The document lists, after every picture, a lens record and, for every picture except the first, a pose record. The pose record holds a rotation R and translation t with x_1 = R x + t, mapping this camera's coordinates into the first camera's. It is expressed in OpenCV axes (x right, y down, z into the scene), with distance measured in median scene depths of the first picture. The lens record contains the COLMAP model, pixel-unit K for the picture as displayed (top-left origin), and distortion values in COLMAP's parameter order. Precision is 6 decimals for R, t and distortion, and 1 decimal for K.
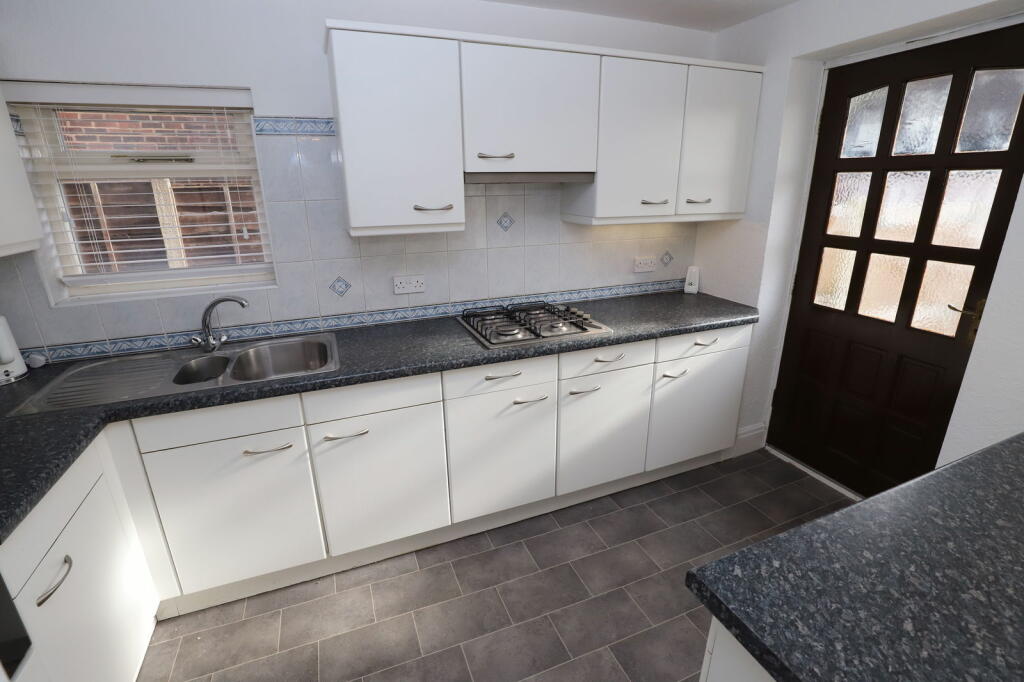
lens RADIAL K [[469.1, 0, 507.6], [0, 469.1, 336.3], [0, 0, 1]] dist [-0.030216, 0.000511]
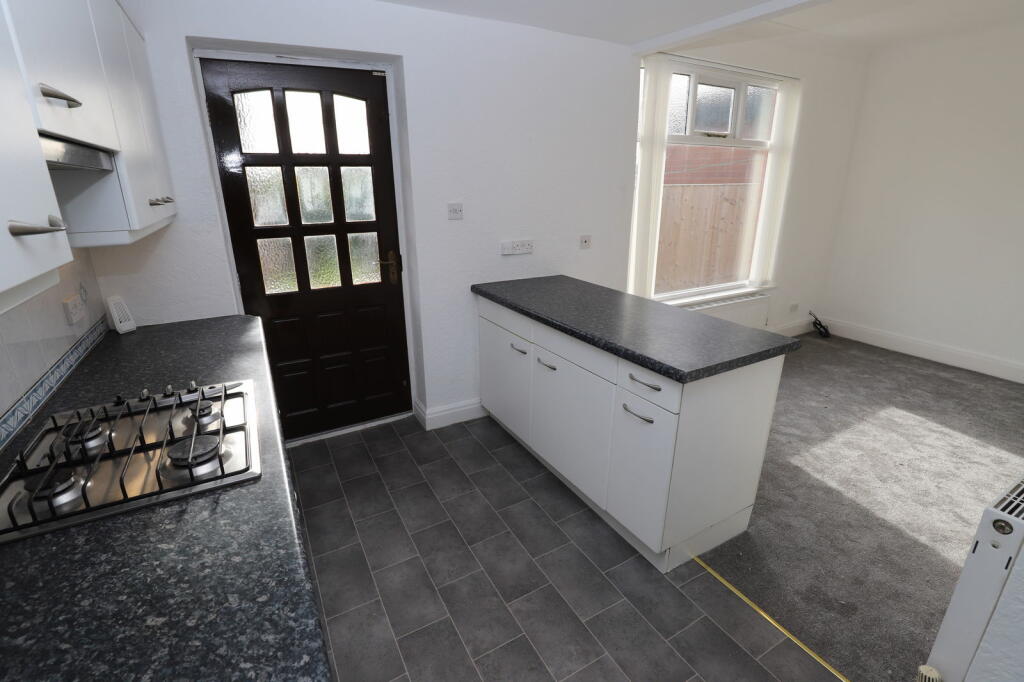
lens RADIAL K [[469.1, 0, 507.6], [0, 469.1, 336.3], [0, 0, 1]] dist [-0.030216, 0.000511]
pose [[-0.132381, -0.296435, 0.945834, -0.481750], [0.313821, 0.892608, 0.323677, -0.179550], [-0.940208, 0.339671, -0.025137, 0.636232]]
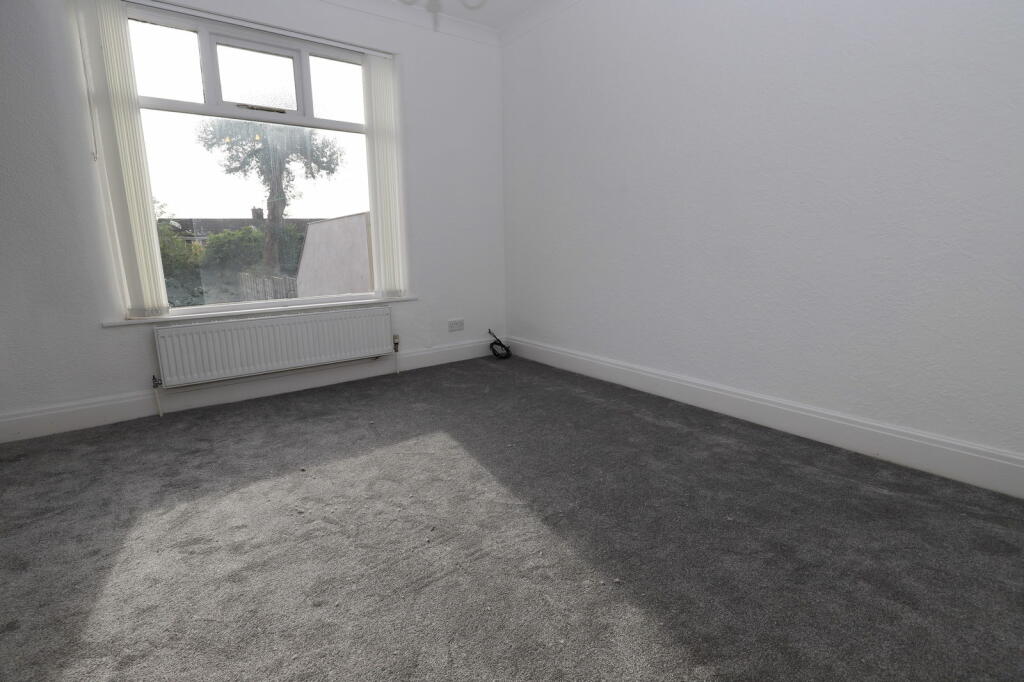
lens RADIAL K [[469.1, 0, 507.6], [0, 469.1, 336.3], [0, 0, 1]] dist [-0.030216, 0.000511]
pose [[-0.271211, -0.156345, 0.949737, -0.365086], [0.317510, 0.916956, 0.241618, 0.494293], [-0.908643, 0.367081, -0.199047, -0.544602]]
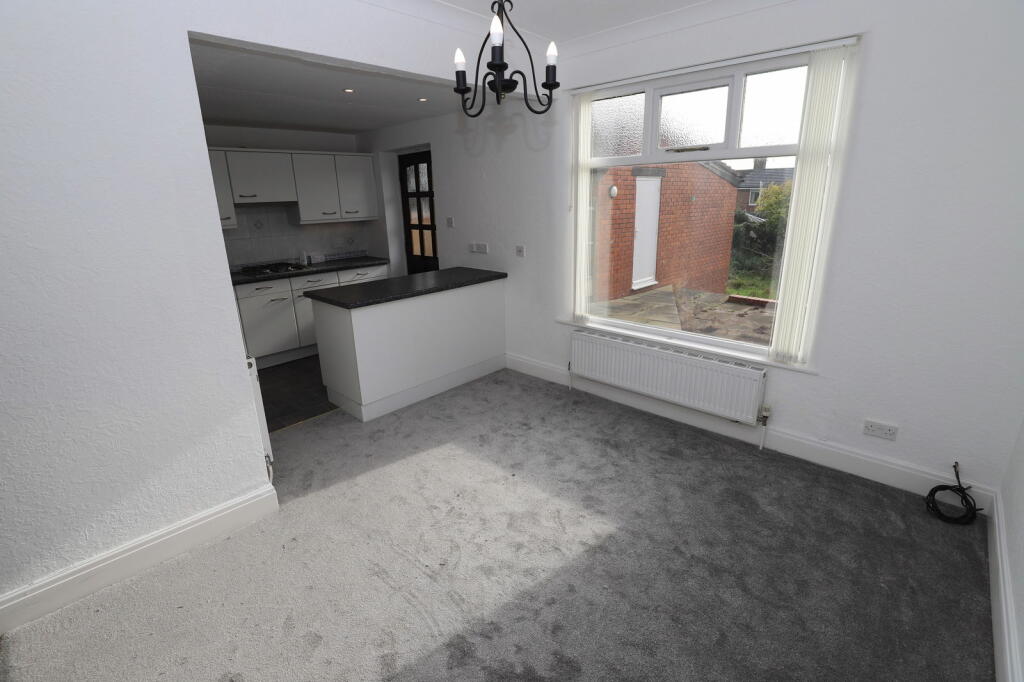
lens RADIAL K [[469.1, 0, 507.6], [0, 469.1, 336.3], [0, 0, 1]] dist [-0.030216, 0.000511]
pose [[0.907456, -0.128619, 0.399976, 0.125755], [0.141100, 0.989994, -0.001773, 0.458891], [-0.395745, 0.058046, 0.916524, -1.474454]]
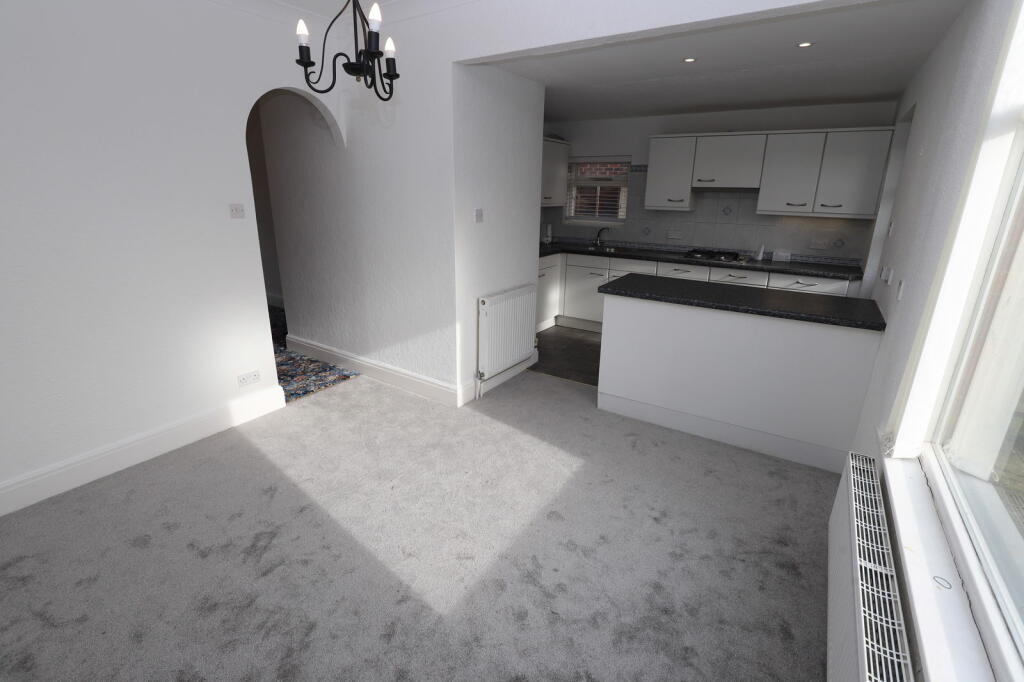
lens RADIAL K [[469.1, 0, 507.6], [0, 469.1, 336.3], [0, 0, 1]] dist [-0.030216, 0.000511]
pose [[0.568420, 0.263051, -0.779553, 1.323255], [-0.274275, 0.953895, 0.121889, 0.331012], [0.775675, 0.144528, 0.614361, -1.030934]]
